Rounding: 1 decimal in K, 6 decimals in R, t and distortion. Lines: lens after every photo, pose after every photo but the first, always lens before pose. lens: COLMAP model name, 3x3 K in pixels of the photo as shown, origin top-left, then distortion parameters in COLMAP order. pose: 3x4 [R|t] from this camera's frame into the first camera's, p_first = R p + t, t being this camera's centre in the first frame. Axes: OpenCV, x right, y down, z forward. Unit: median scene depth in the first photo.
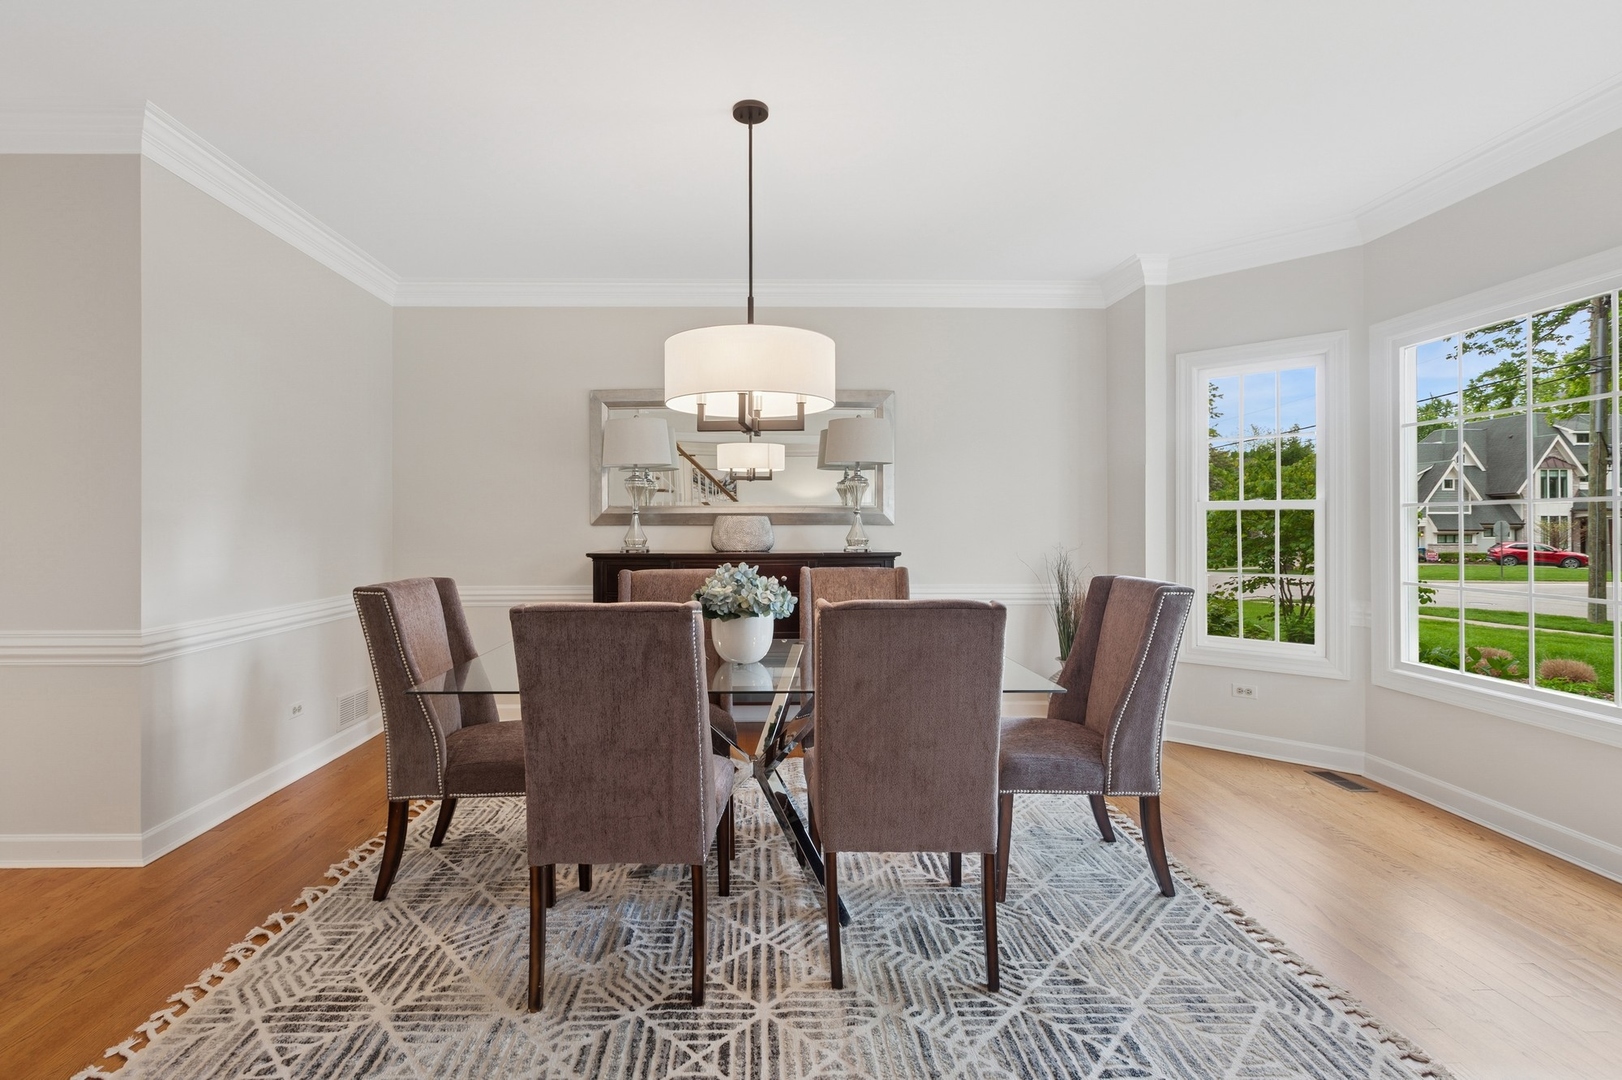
lens RADIAL K [[751.1, 0, 772.6], [0, 751.1, 524.5], [0, 0, 1]] dist [-0.001941, -0.000298]
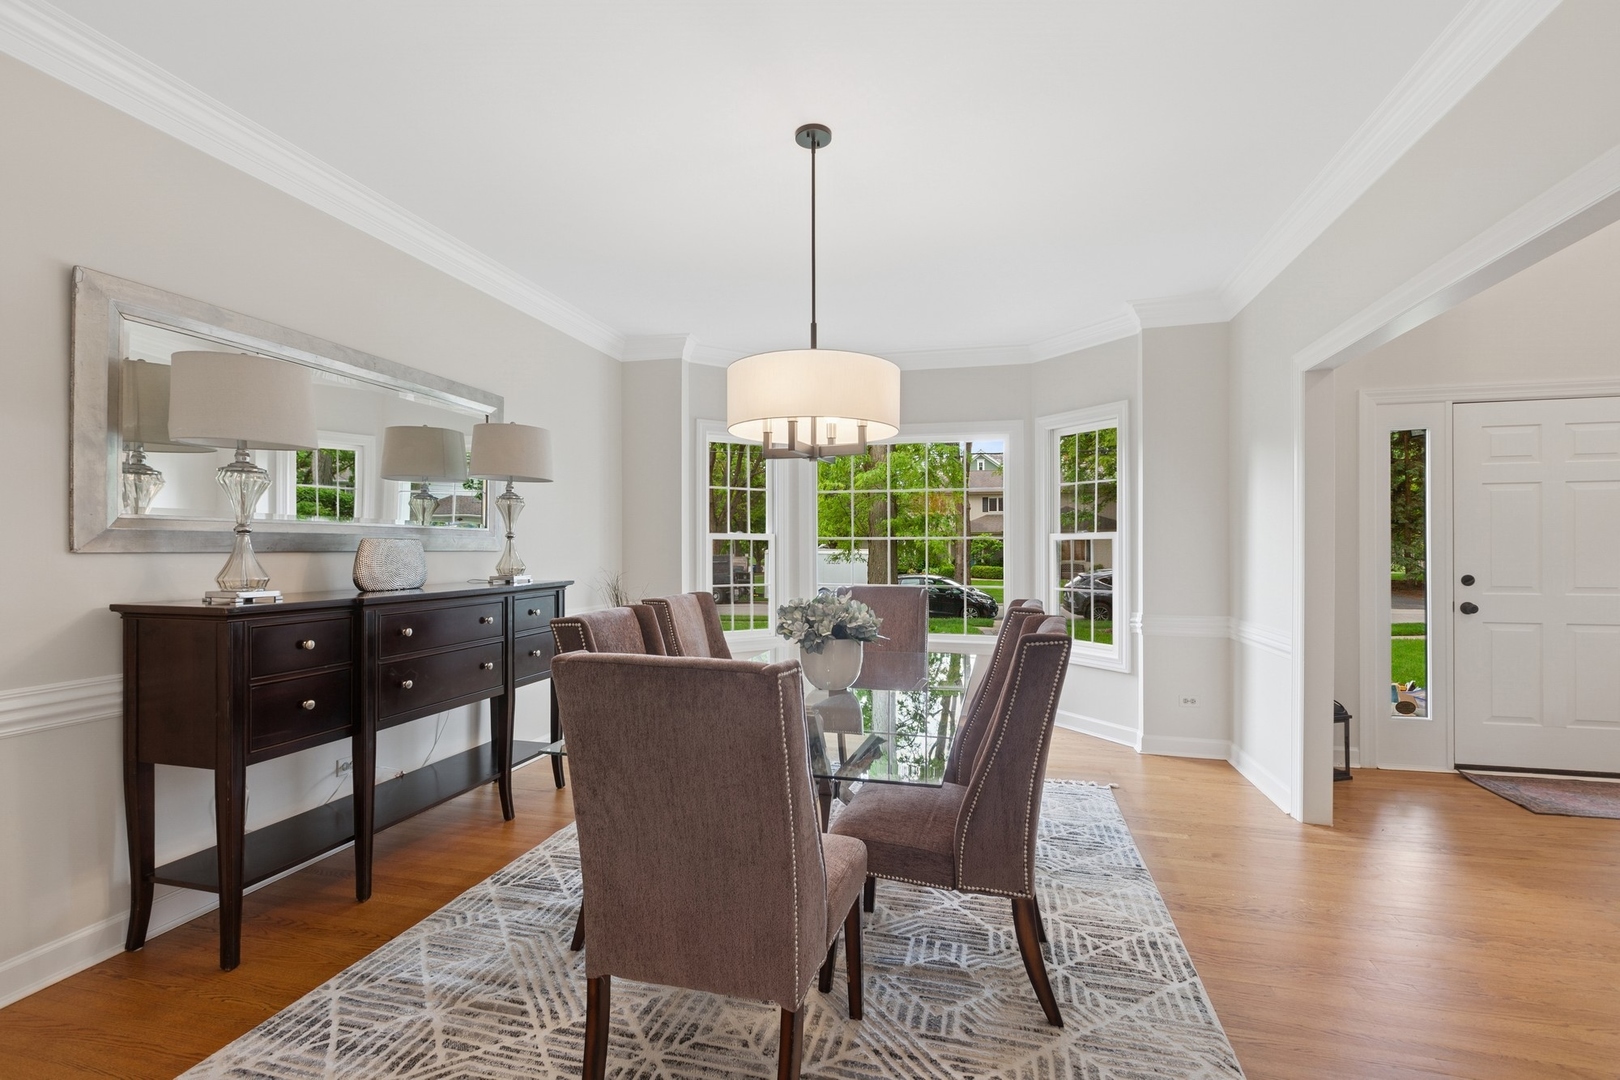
lens RADIAL K [[729.6, 0, 812.8], [0, 729.6, 555.5], [0, 0, 1]] dist [0.007152, 0.000130]
pose [[0.260934, -0.010898, 0.965295, -1.035151], [0.004639, 0.999939, 0.010036, -0.004553], [-0.965345, 0.001860, 0.260969, 0.805987]]
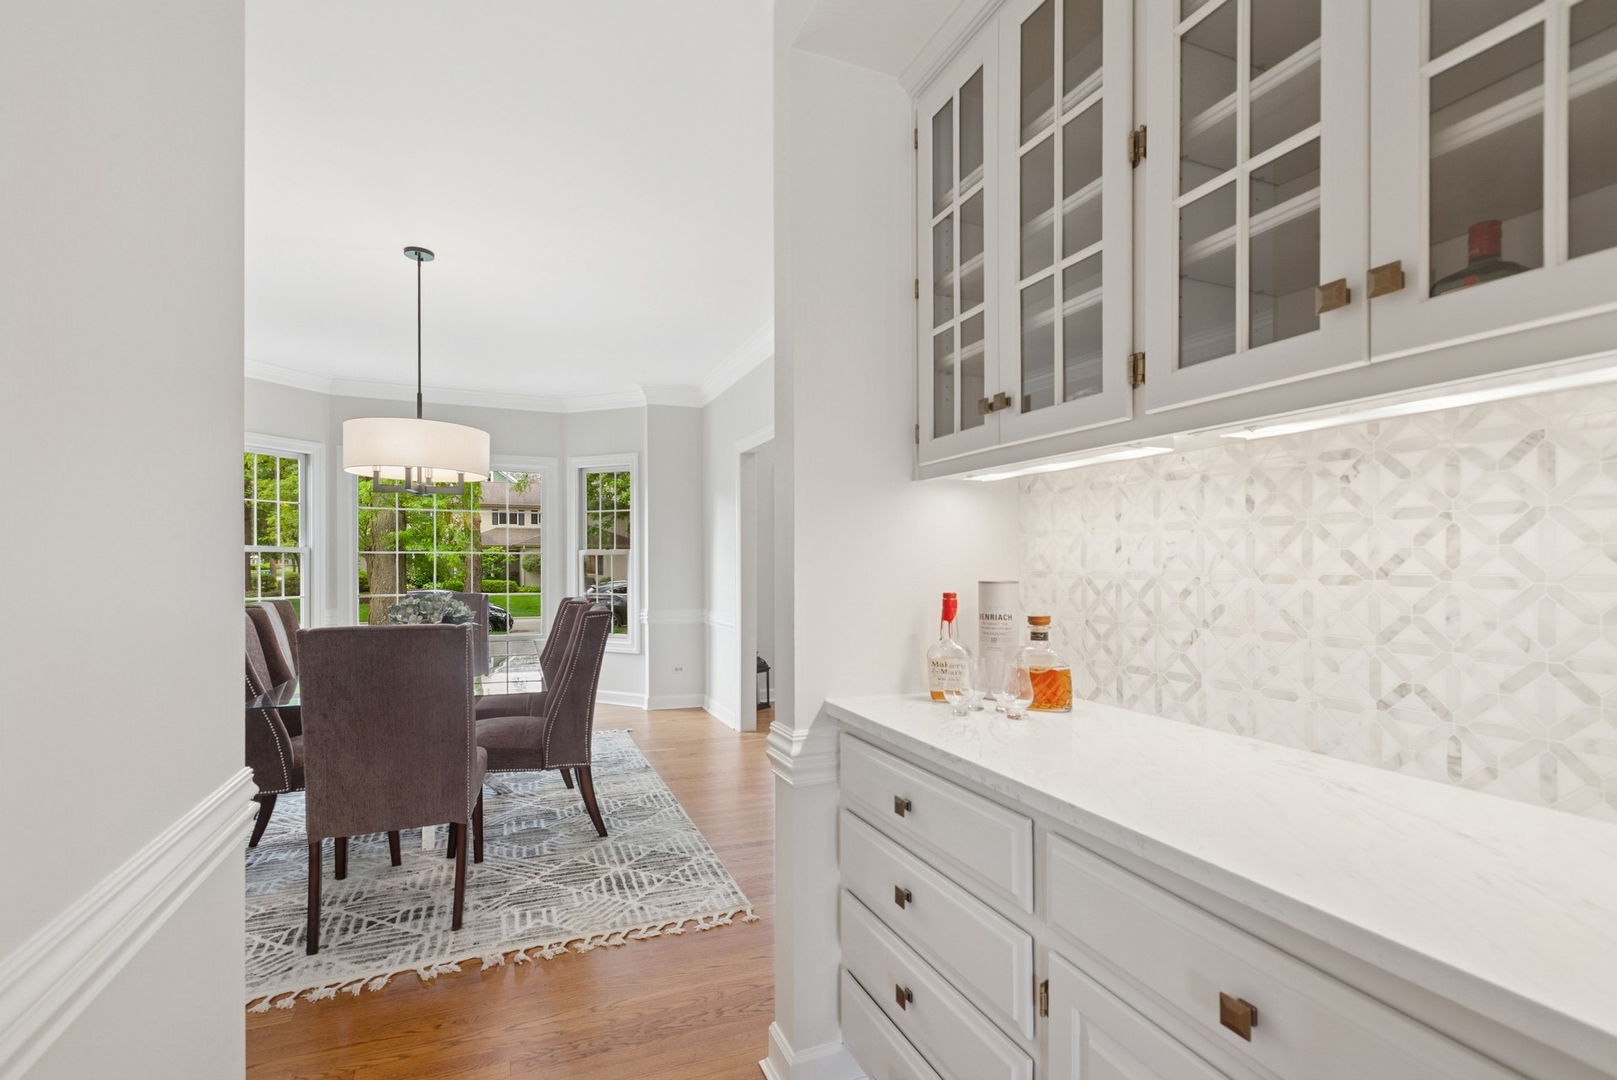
lens RADIAL K [[728.2, 0, 811.3], [0, 728.2, 555.5], [0, 0, 1]] dist [0.007152, 0.000130]
pose [[-0.374158, 0.007394, 0.927335, -1.598095], [0.003238, 0.999973, -0.006667, -0.003010], [-0.927359, 0.000509, -0.374172, 0.905055]]
